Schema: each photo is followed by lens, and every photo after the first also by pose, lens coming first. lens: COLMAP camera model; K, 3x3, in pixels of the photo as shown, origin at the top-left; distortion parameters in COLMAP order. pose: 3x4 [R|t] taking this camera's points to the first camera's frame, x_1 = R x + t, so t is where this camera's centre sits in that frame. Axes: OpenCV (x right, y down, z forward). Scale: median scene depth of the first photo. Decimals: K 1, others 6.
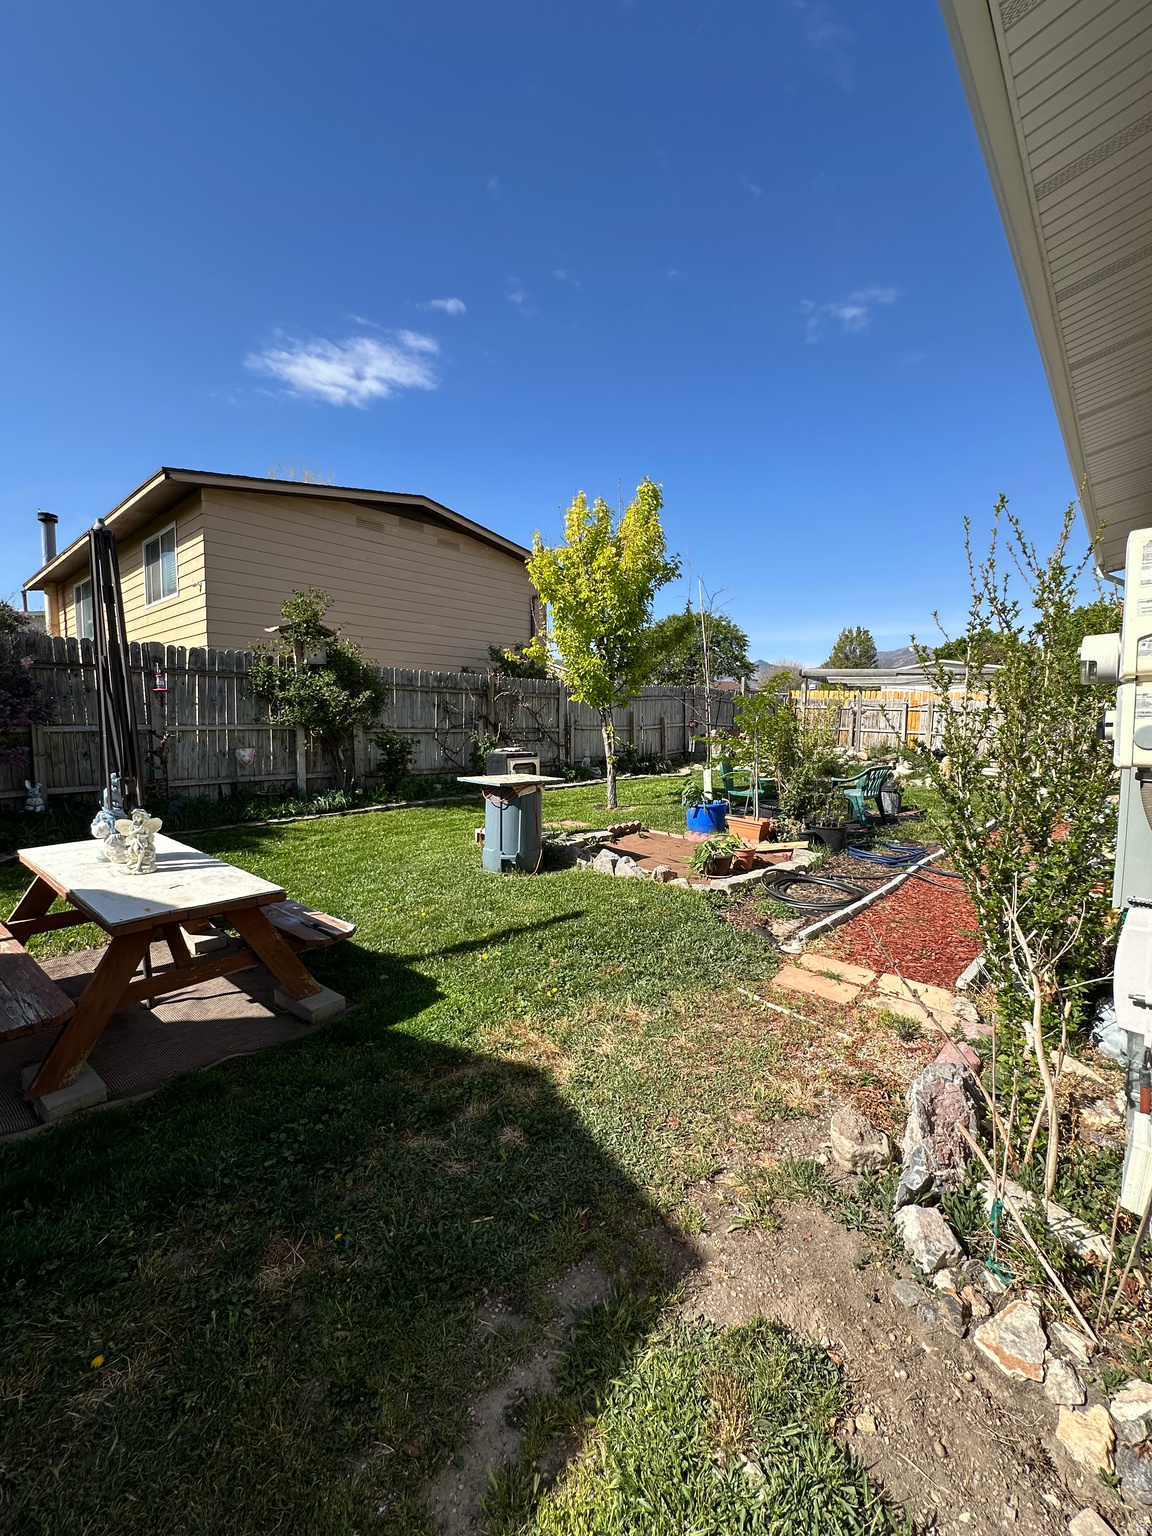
lens RADIAL K [[629.7, 0, 577.3], [0, 629.7, 775.2], [0, 0, 1]] dist [0.001924, -0.000183]
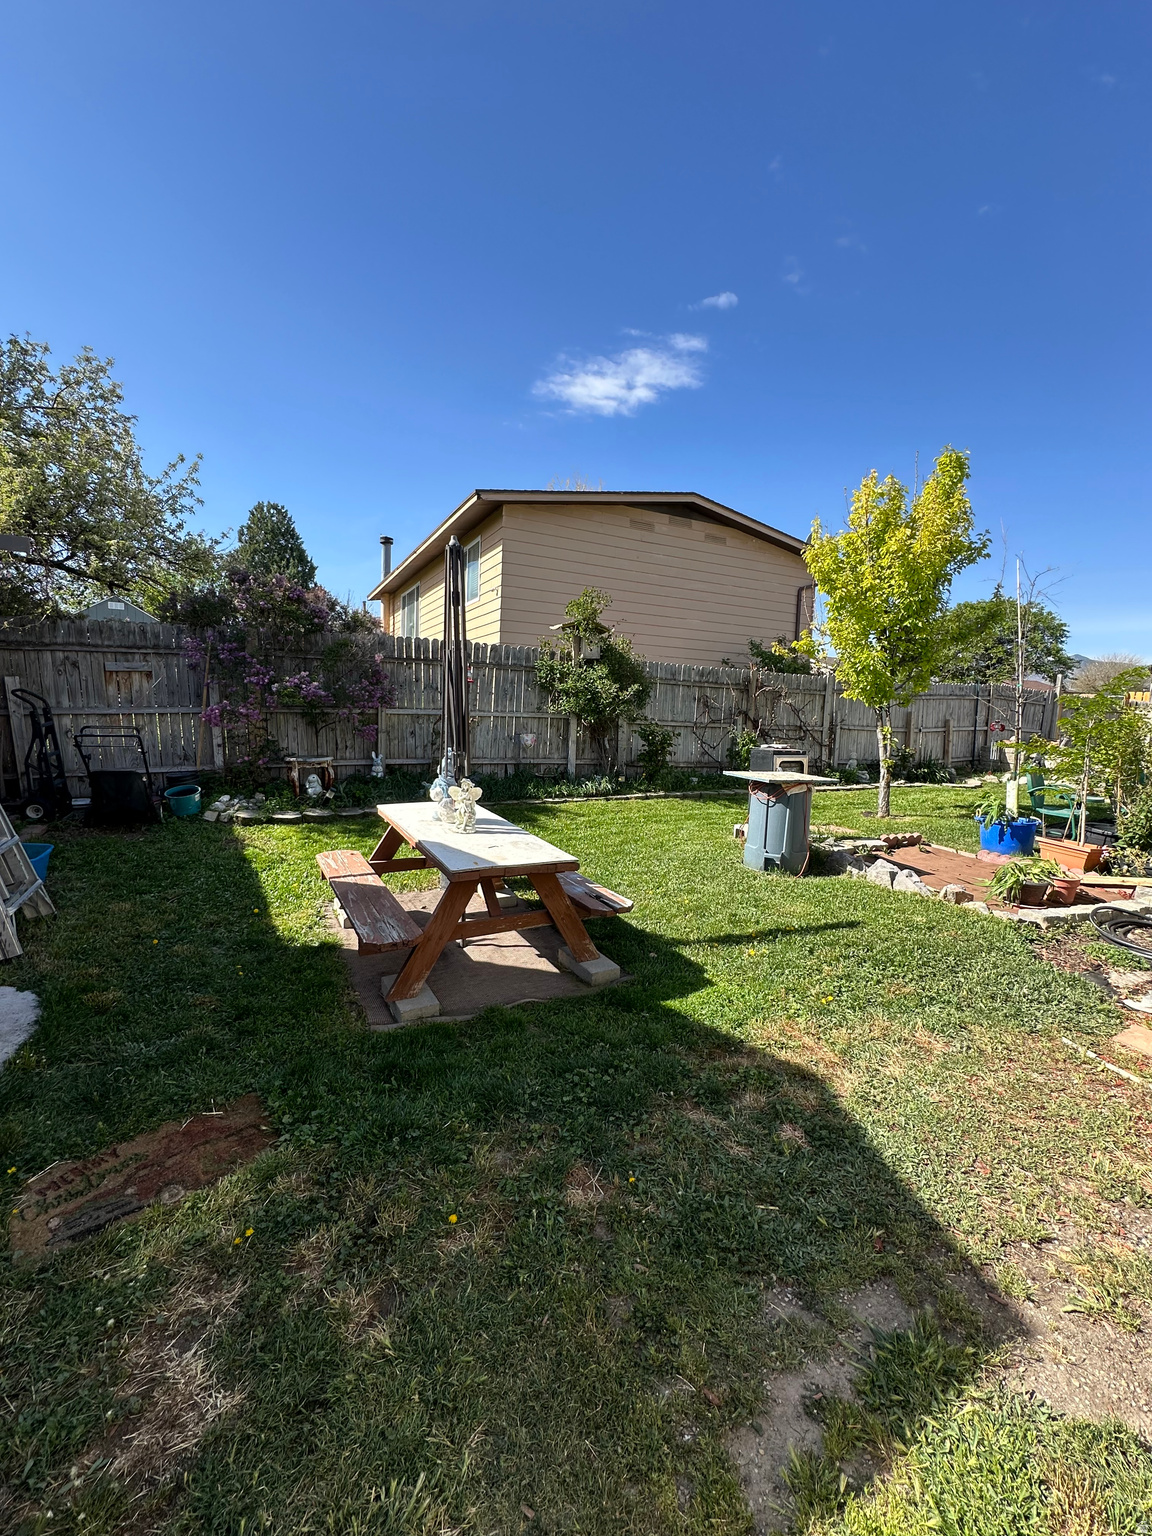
lens RADIAL K [[632.4, 0, 578.5], [0, 632.4, 770.6], [0, 0, 1]] dist [-0.004009, 0.001289]
pose [[0.927987, 0.062810, -0.367280, -0.050160], [-0.063414, 0.997933, 0.010435, 0.010408], [0.367176, 0.013607, 0.930052, -0.025071]]
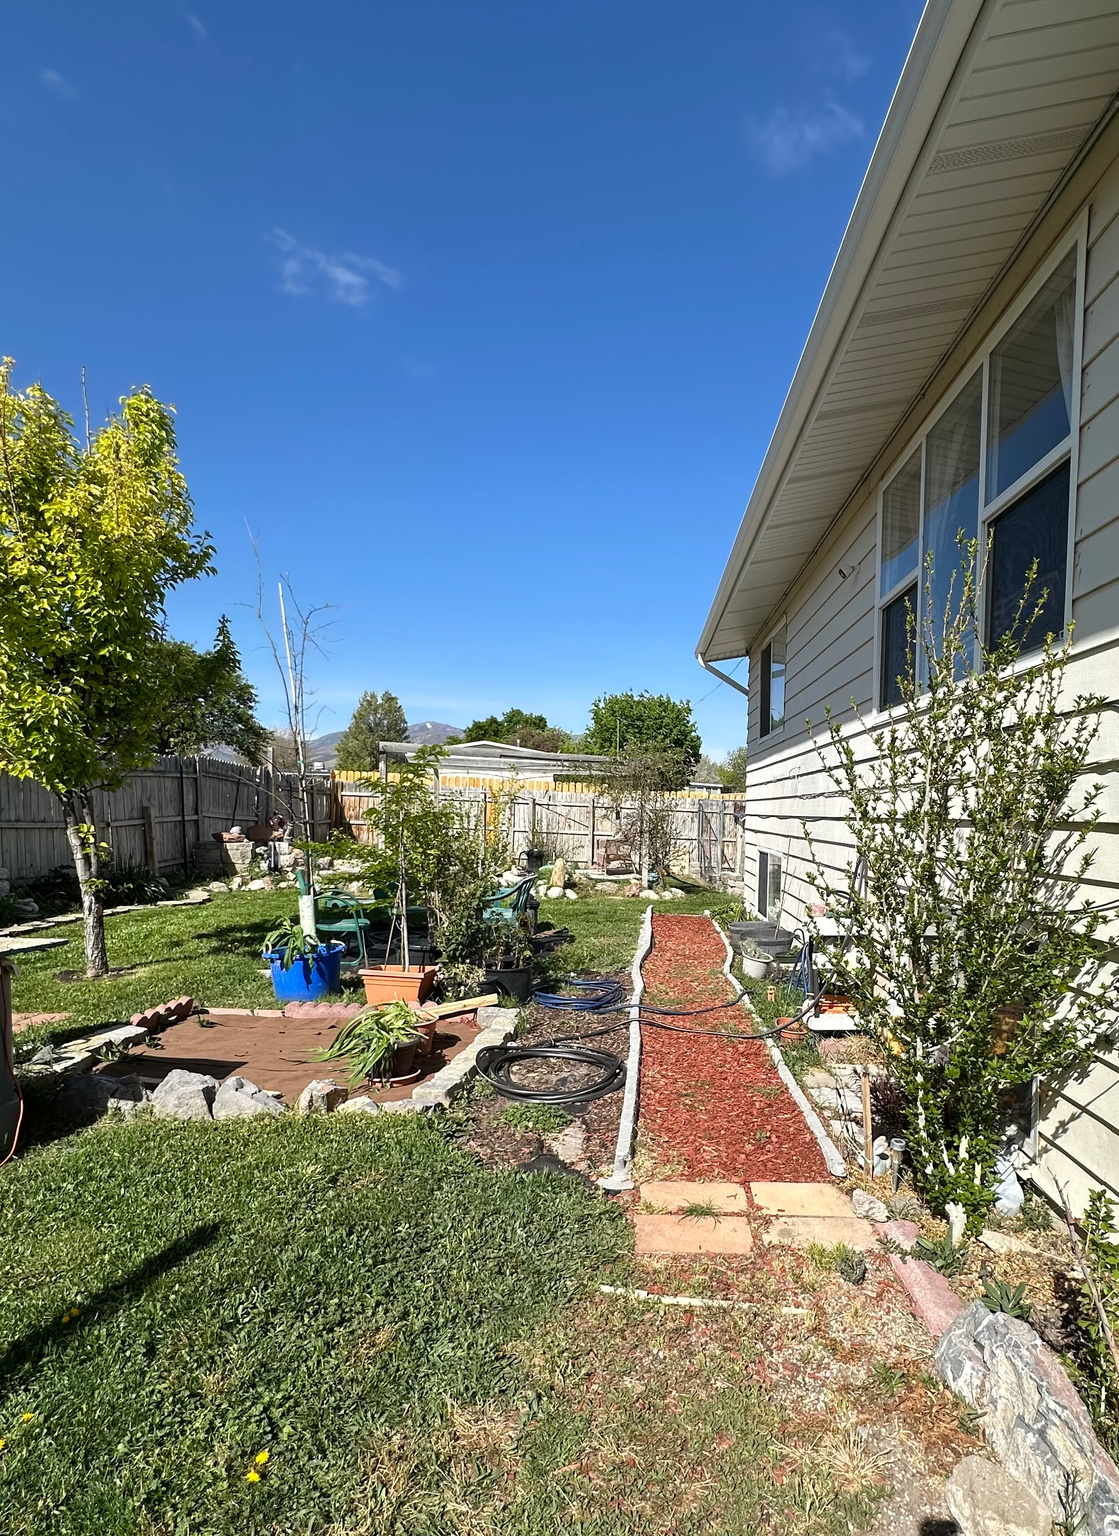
lens RADIAL K [[821.2, 0, 671.0], [0, 821.2, 874.2], [0, 0, 1]] dist [-0.001454, -0.000151]
pose [[0.718039, -0.042894, 0.694680, -0.174103], [0.049371, 0.998724, 0.010637, -0.039450], [-0.694250, 0.026659, 0.719240, 0.335872]]
